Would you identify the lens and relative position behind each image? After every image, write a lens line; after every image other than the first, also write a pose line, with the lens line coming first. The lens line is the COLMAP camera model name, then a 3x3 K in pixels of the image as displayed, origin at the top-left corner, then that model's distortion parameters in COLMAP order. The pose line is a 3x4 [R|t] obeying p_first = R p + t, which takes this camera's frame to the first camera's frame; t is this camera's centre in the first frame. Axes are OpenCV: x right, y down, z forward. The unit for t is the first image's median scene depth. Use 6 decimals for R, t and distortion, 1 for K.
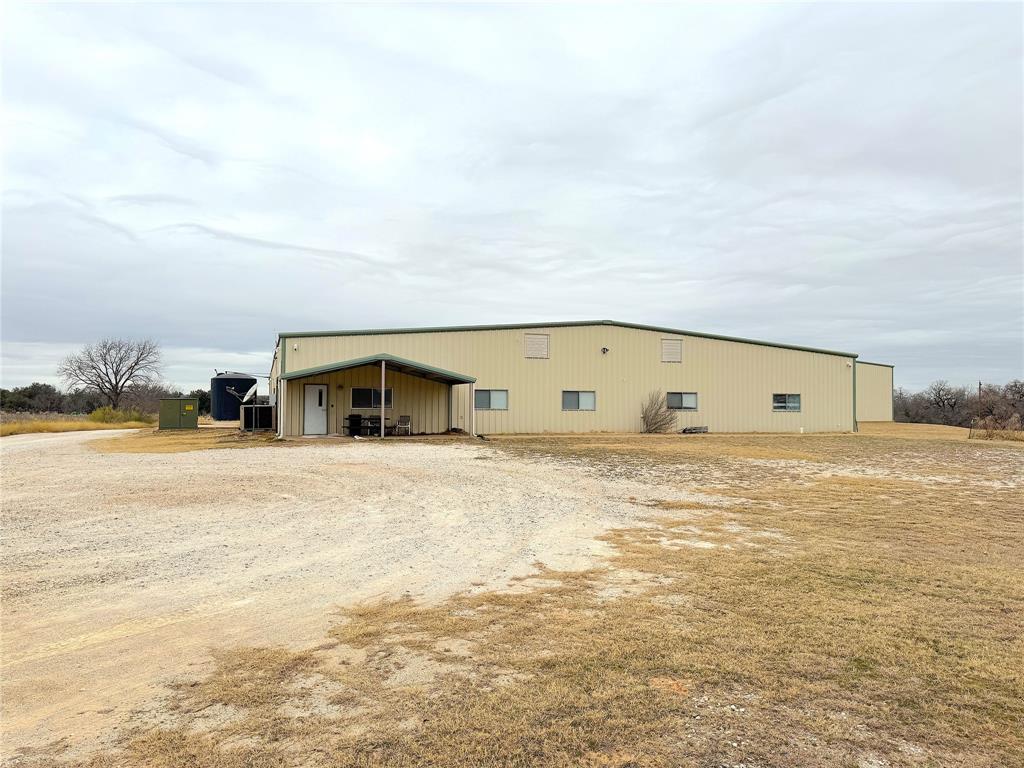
lens RADIAL K [[725.4, 0, 512.0], [0, 725.4, 384.0], [0, 0, 1]] dist [0.058120, -0.070416]
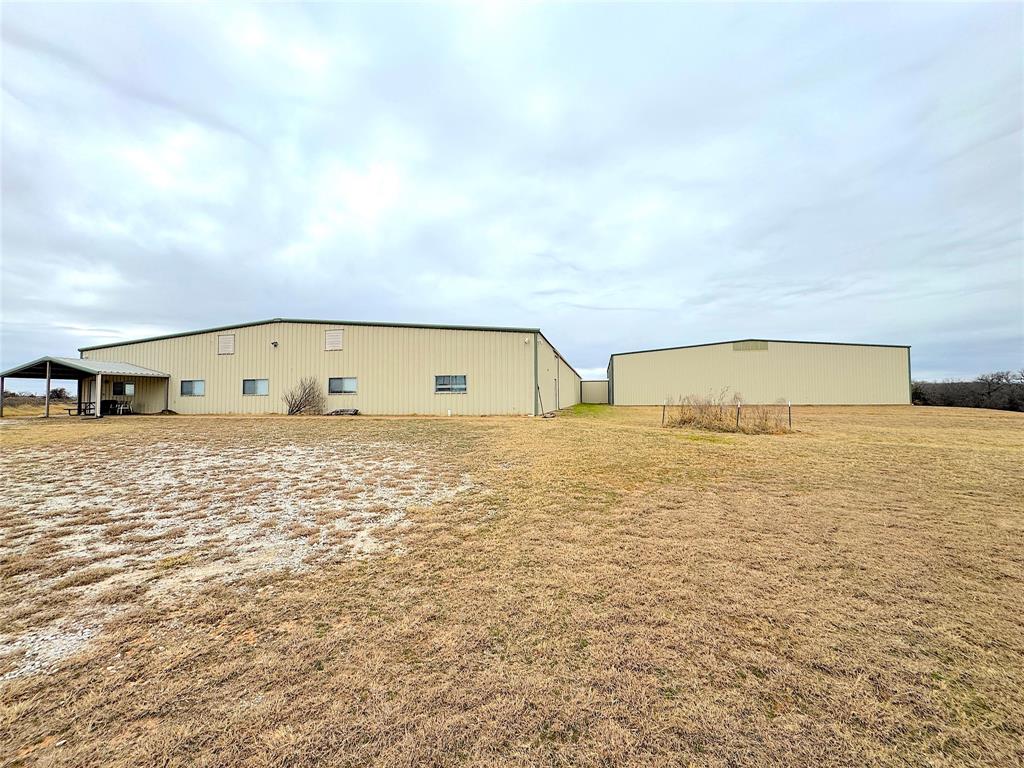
lens RADIAL K [[409.5, 0, 512.0], [0, 409.5, 384.0], [0, 0, 1]] dist [-0.000440, -0.000184]
pose [[0.856010, -0.031511, -0.515998, 0.764358], [0.028724, 0.999498, -0.013386, 0.036515], [0.516161, -0.003363, 0.856485, 0.604312]]
